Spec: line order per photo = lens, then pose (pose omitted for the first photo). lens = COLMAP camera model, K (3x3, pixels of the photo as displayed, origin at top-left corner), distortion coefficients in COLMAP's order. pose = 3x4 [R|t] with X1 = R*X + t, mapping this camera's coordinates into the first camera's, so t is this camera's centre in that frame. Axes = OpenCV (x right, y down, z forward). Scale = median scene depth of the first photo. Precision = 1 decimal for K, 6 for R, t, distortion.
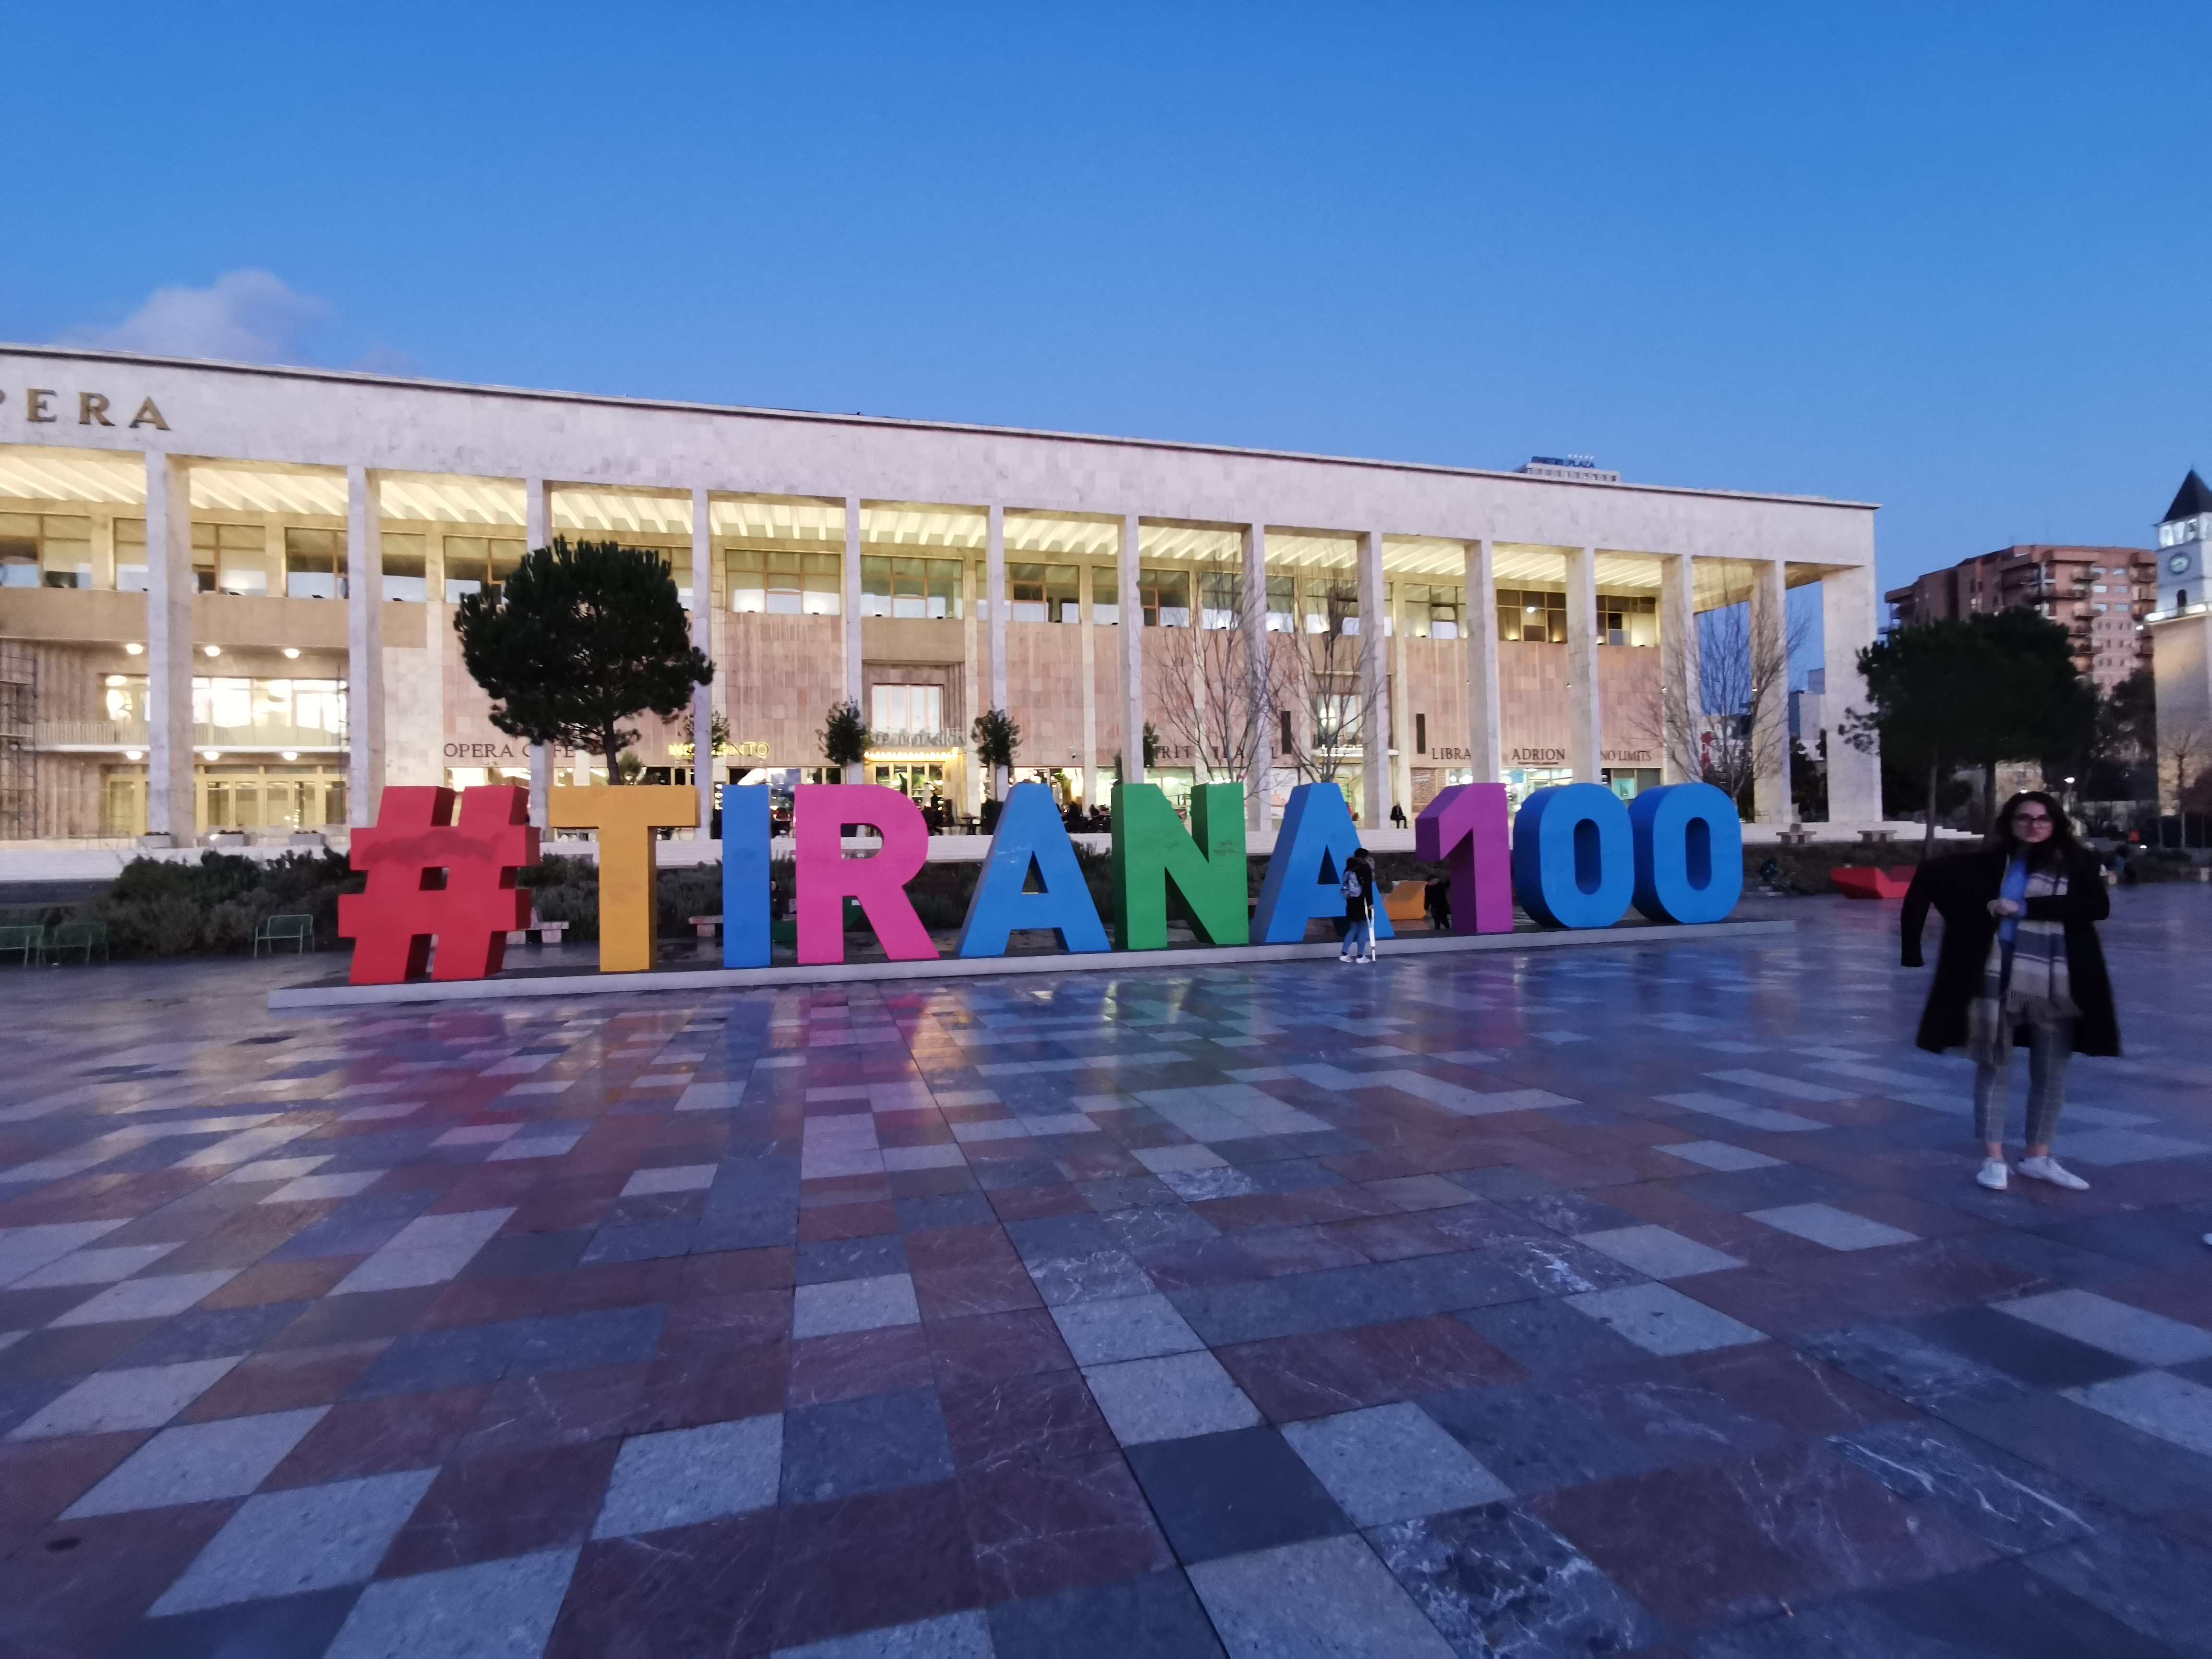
lens RADIAL K [[1063.3, 0, 1100.8], [0, 1063.3, 833.7], [0, 0, 1]] dist [-0.065227, 0.067962]
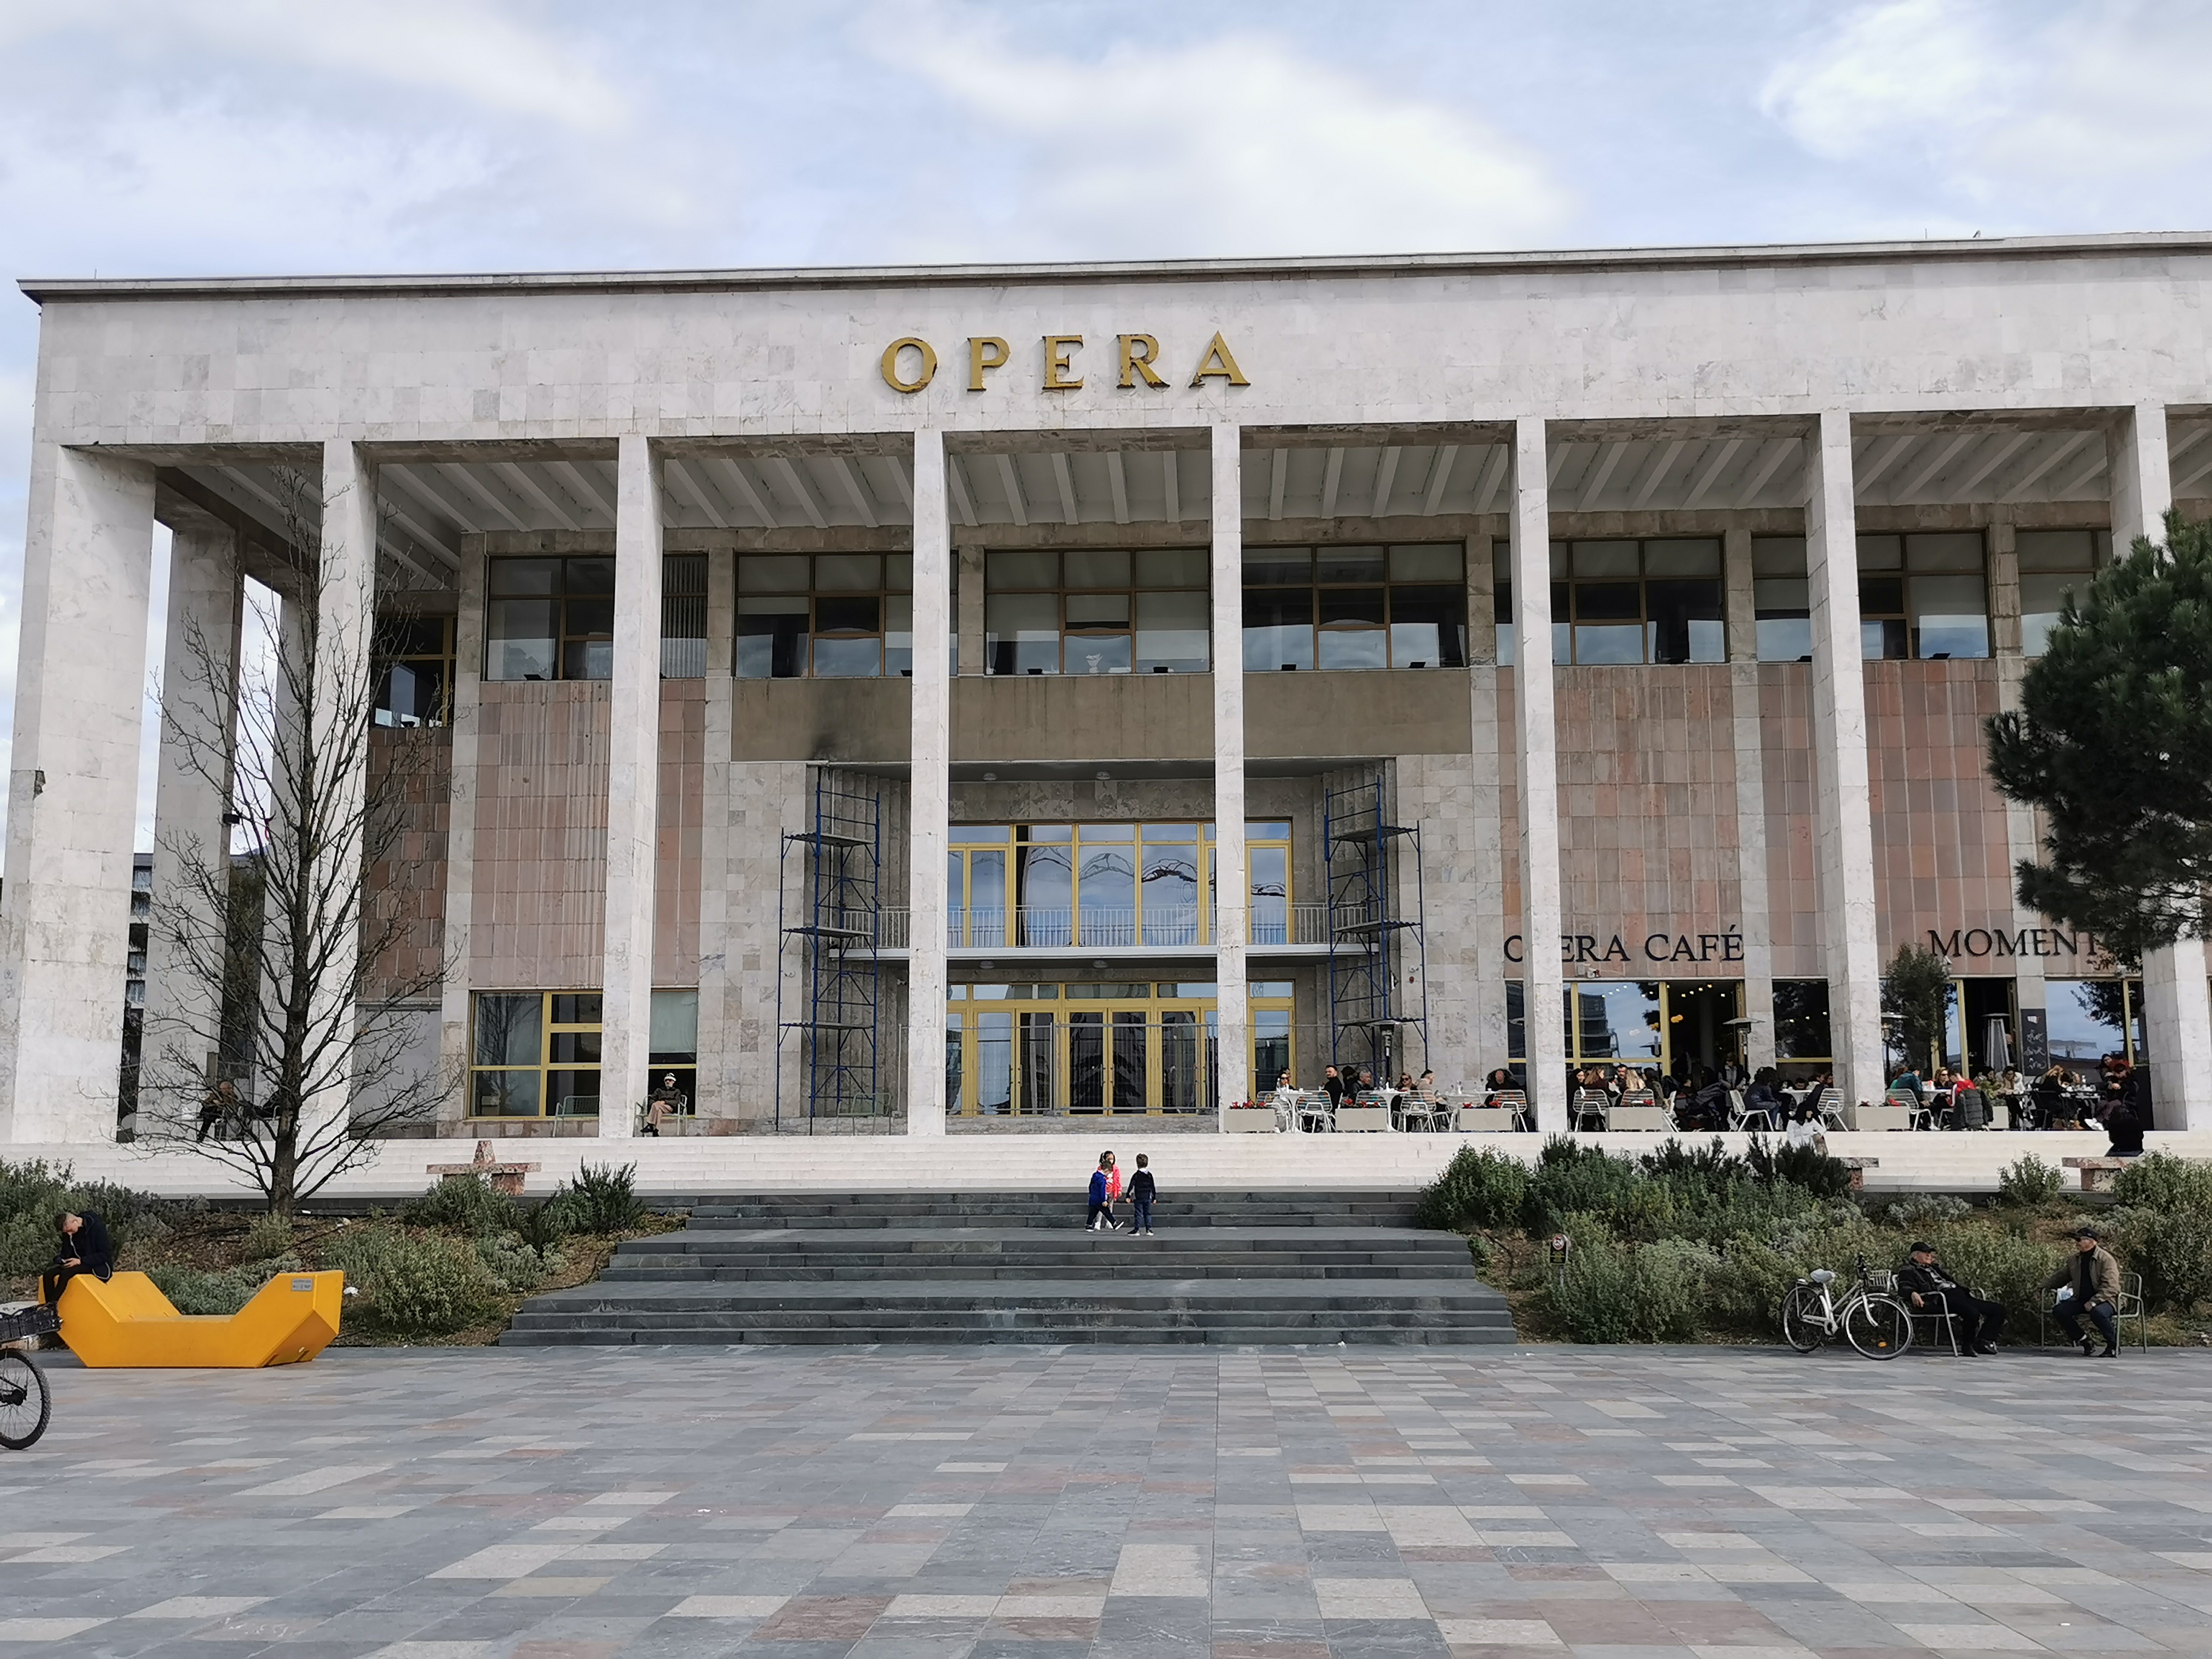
lens RADIAL K [[2252.1, 0, 1109.8], [0, 2252.1, 836.2], [0, 0, 1]] dist [0.037315, -0.004335]
pose [[0.953984, -0.027951, -0.298552, -0.536948], [-0.011041, 0.991697, -0.128124, 0.009750], [0.299655, 0.125525, 0.945754, -0.114437]]
